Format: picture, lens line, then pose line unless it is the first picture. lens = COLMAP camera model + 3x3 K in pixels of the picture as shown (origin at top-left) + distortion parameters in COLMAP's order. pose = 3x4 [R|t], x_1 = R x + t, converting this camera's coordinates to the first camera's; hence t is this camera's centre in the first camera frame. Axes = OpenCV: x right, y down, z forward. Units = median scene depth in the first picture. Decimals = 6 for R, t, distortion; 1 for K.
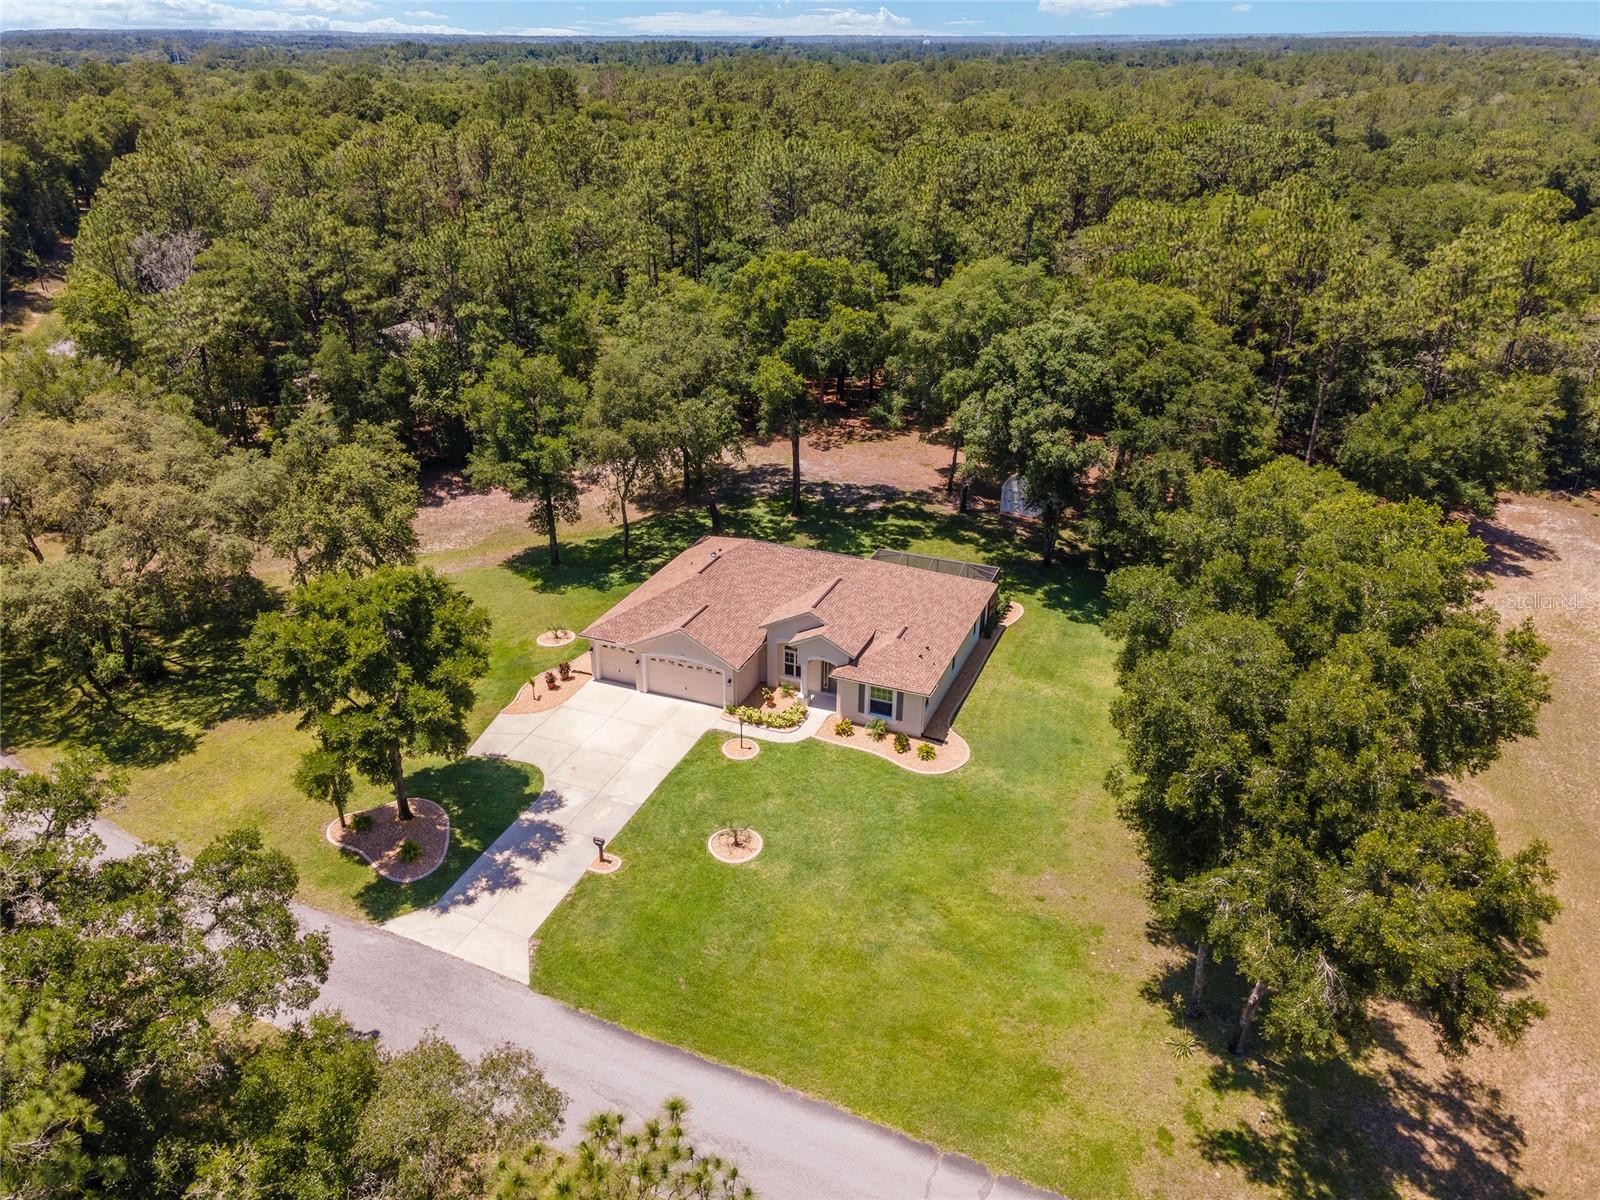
lens RADIAL K [[1136.5, 0, 794.8], [0, 1136.5, 652.0], [0, 0, 1]] dist [0.046782, 0.003040]
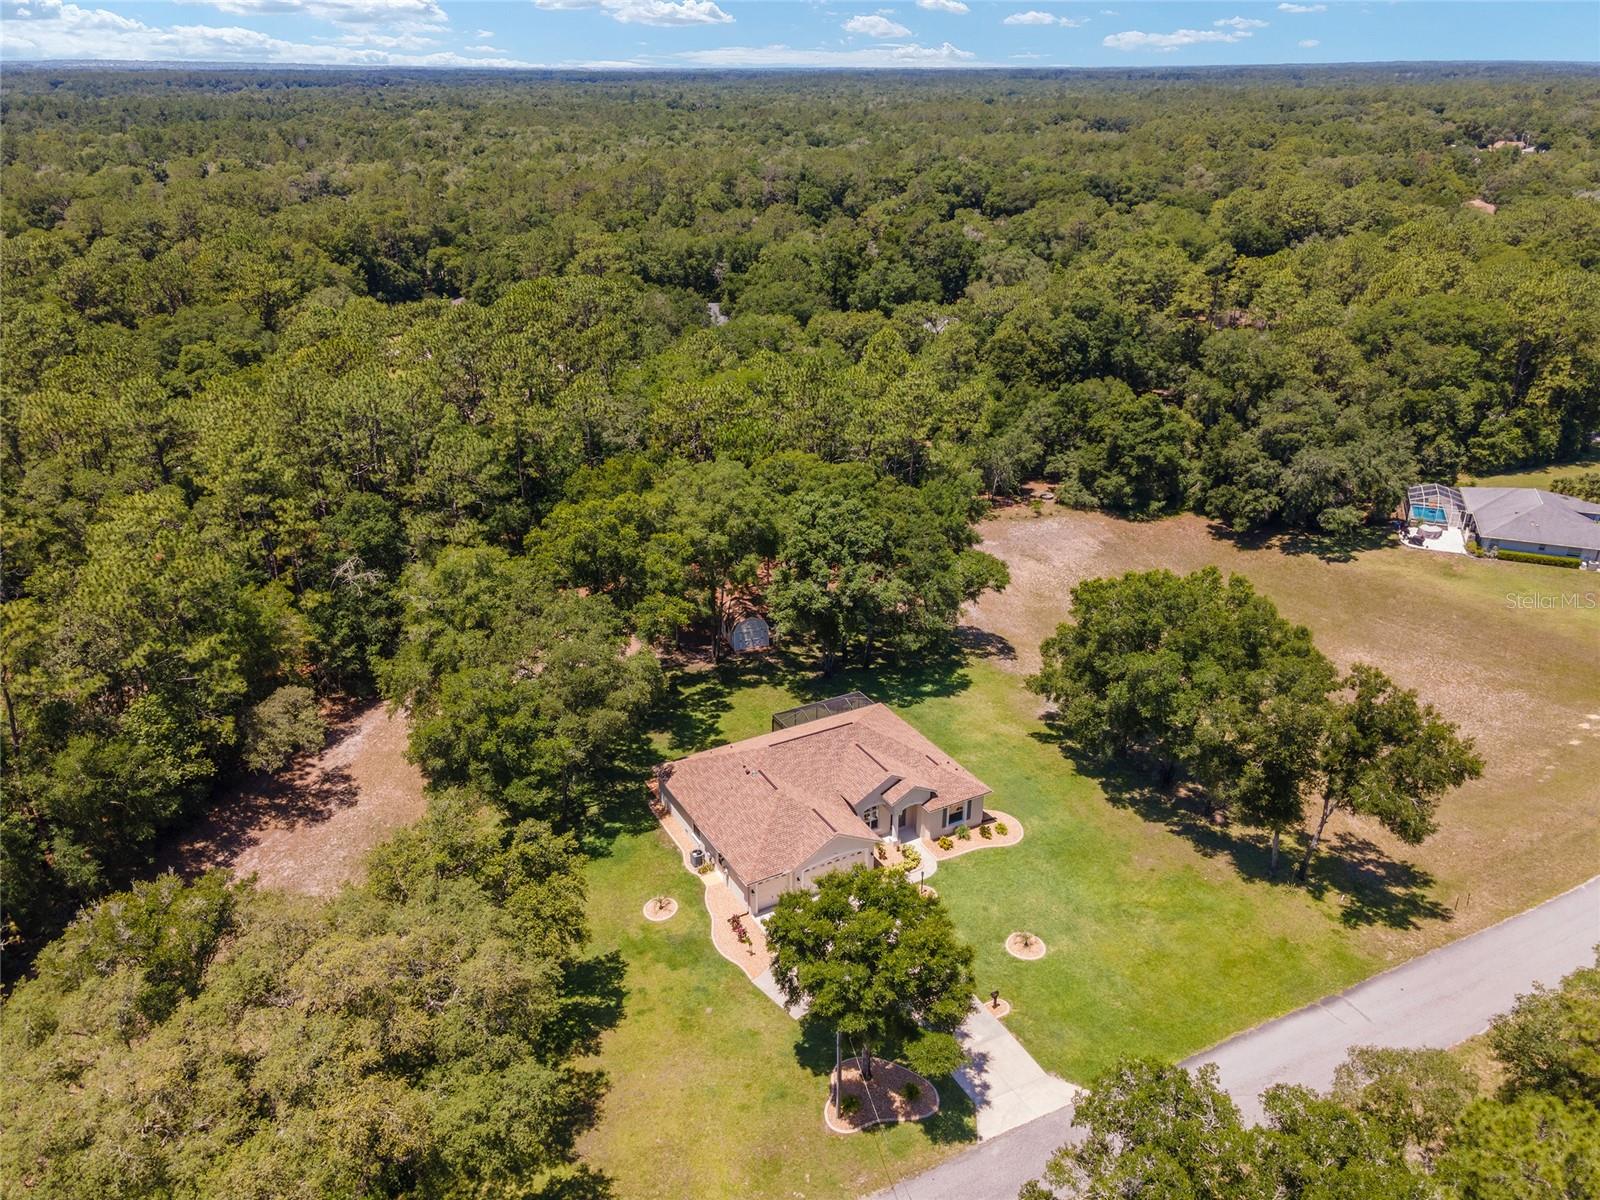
lens RADIAL K [[1193.1, 0, 800.0], [0, 1193.1, 600.0], [0, 0, 1]] dist [0.032224, 0.002252]
pose [[0.619970, -0.319335, 0.716702, -0.985284], [0.366910, 0.925400, 0.094935, -0.396752], [-0.693552, 0.204108, 0.690887, 0.099377]]
